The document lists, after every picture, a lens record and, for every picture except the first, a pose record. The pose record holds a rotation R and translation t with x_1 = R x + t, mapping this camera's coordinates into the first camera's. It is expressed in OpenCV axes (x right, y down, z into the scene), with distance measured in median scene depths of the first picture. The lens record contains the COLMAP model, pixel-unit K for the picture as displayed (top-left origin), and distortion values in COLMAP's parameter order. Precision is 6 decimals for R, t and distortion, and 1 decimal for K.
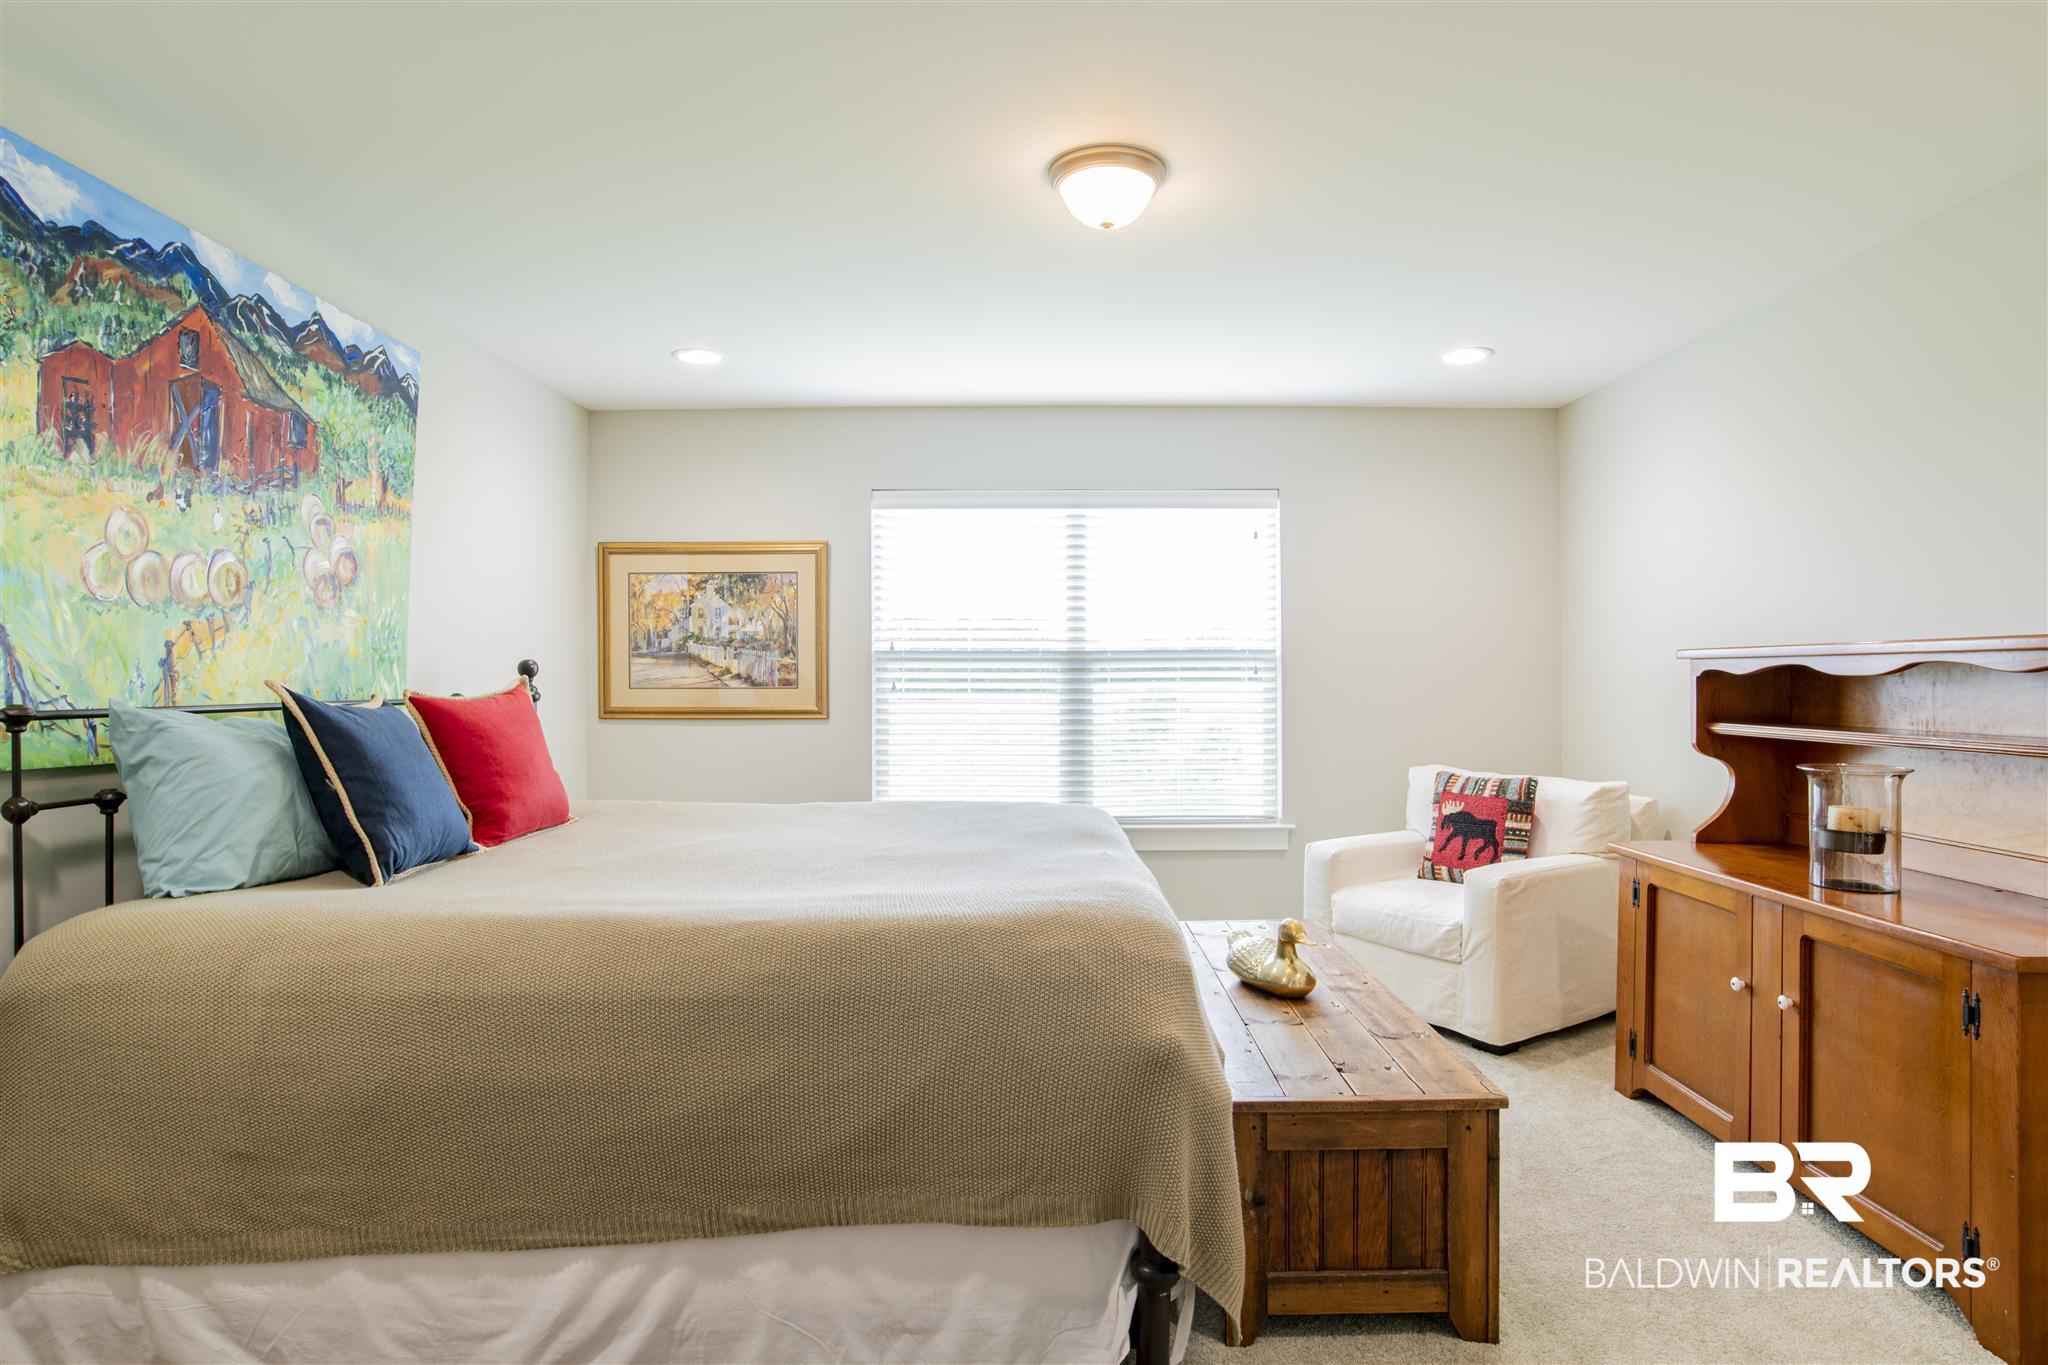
lens RADIAL K [[1076.0, 0, 1050.3], [0, 1076.0, 673.0], [0, 0, 1]] dist [-0.067318, 0.029547]
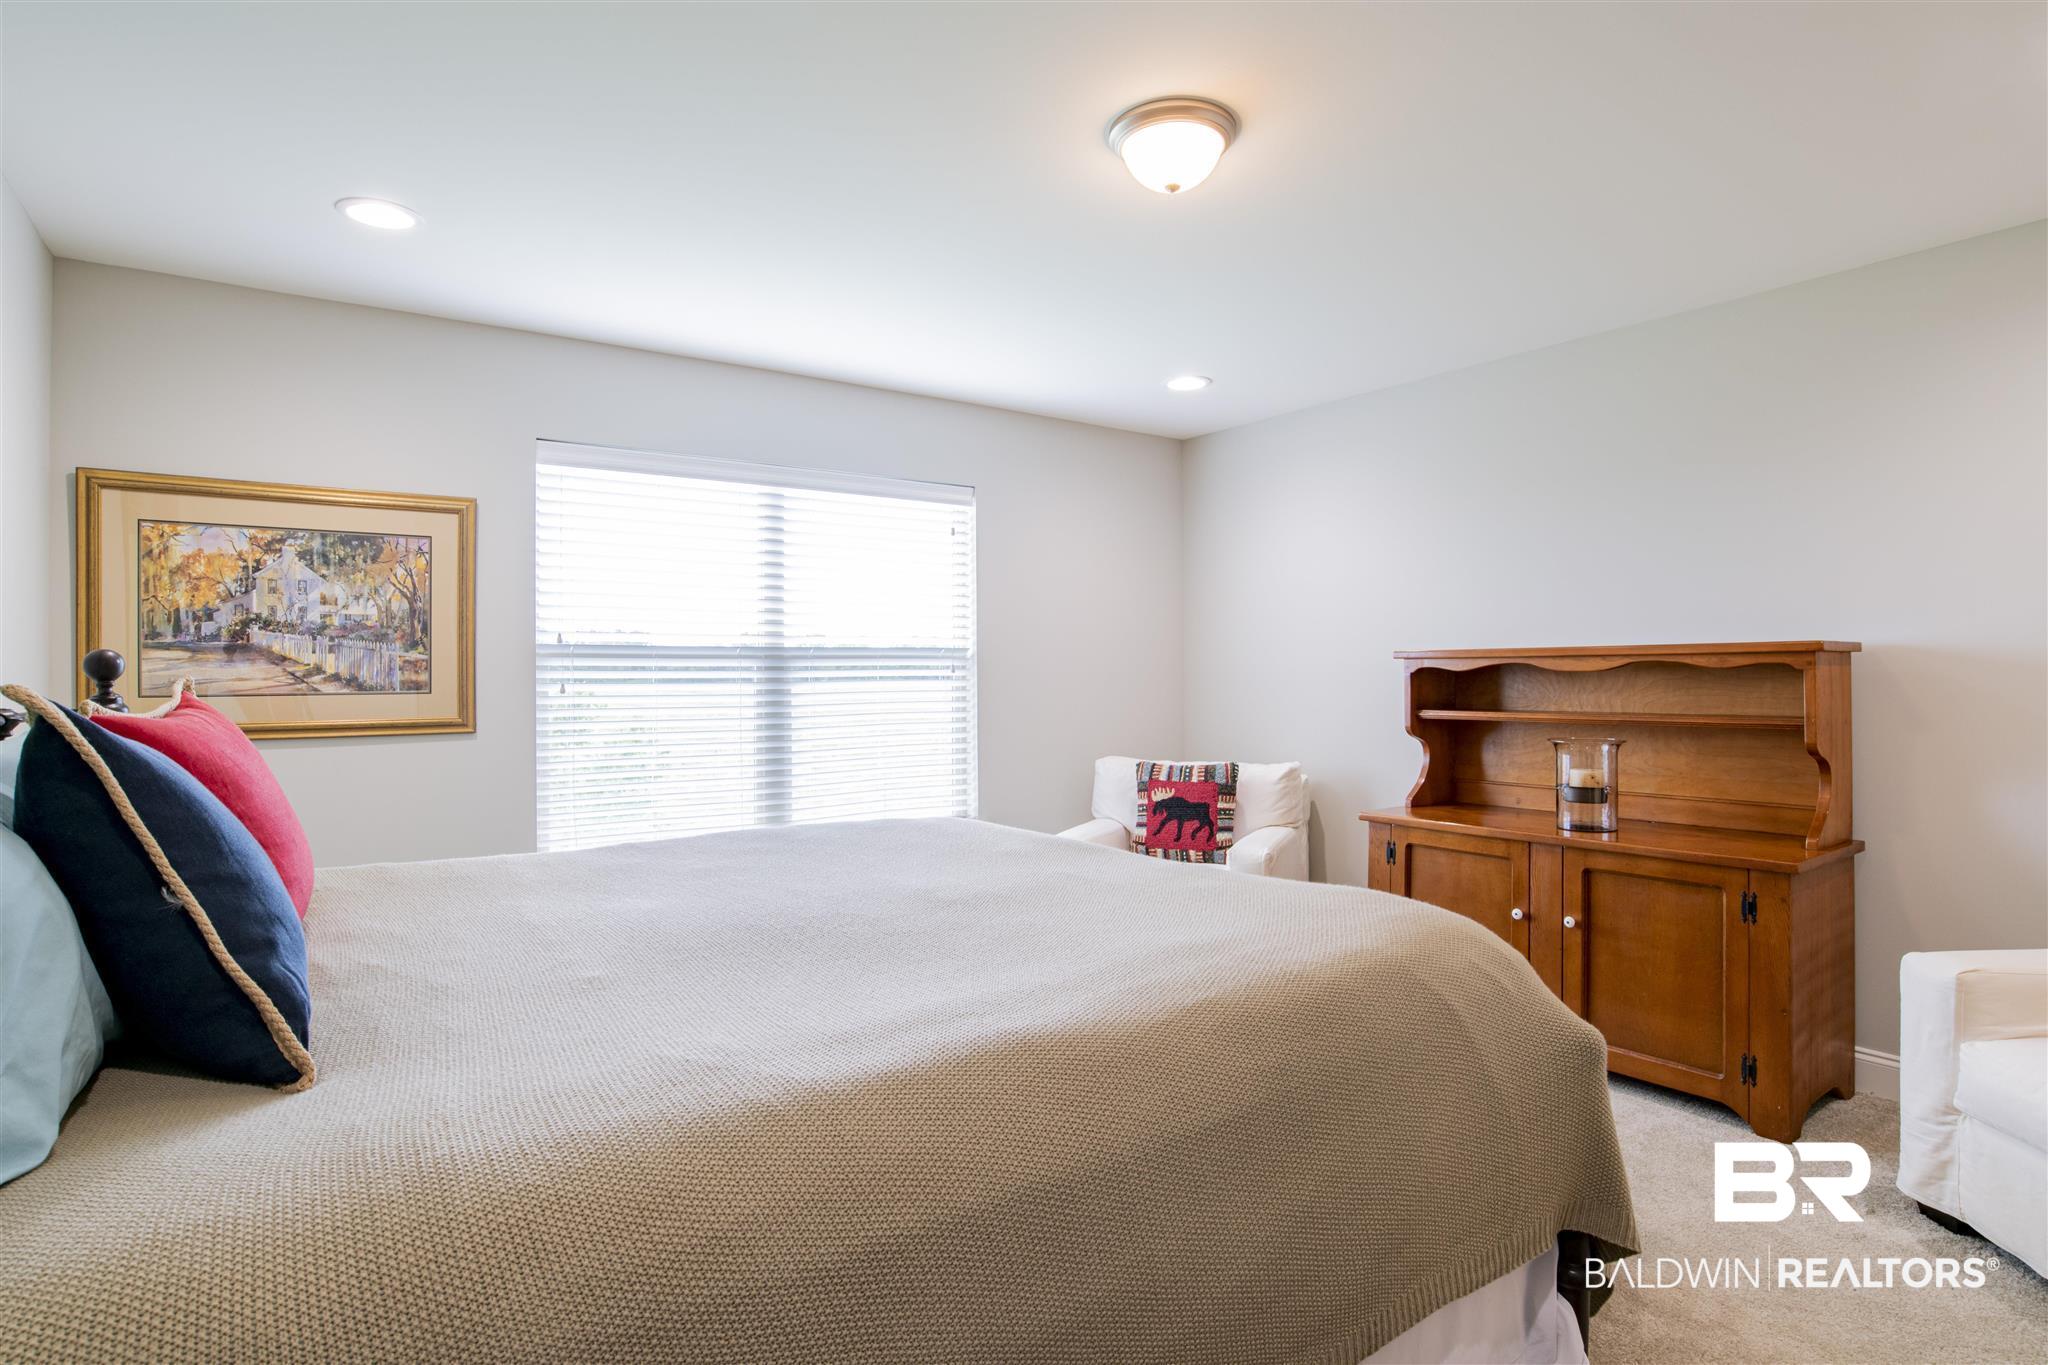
lens RADIAL K [[1044.1, 0, 1036.0], [0, 1044.1, 671.3], [0, 0, 1]] dist [-0.064221, 0.025476]
pose [[0.817699, -0.001436, 0.575644, -0.301248], [0.003250, 0.999992, -0.002123, 0.002008], [-0.575637, 0.003607, 0.817697, 0.177945]]
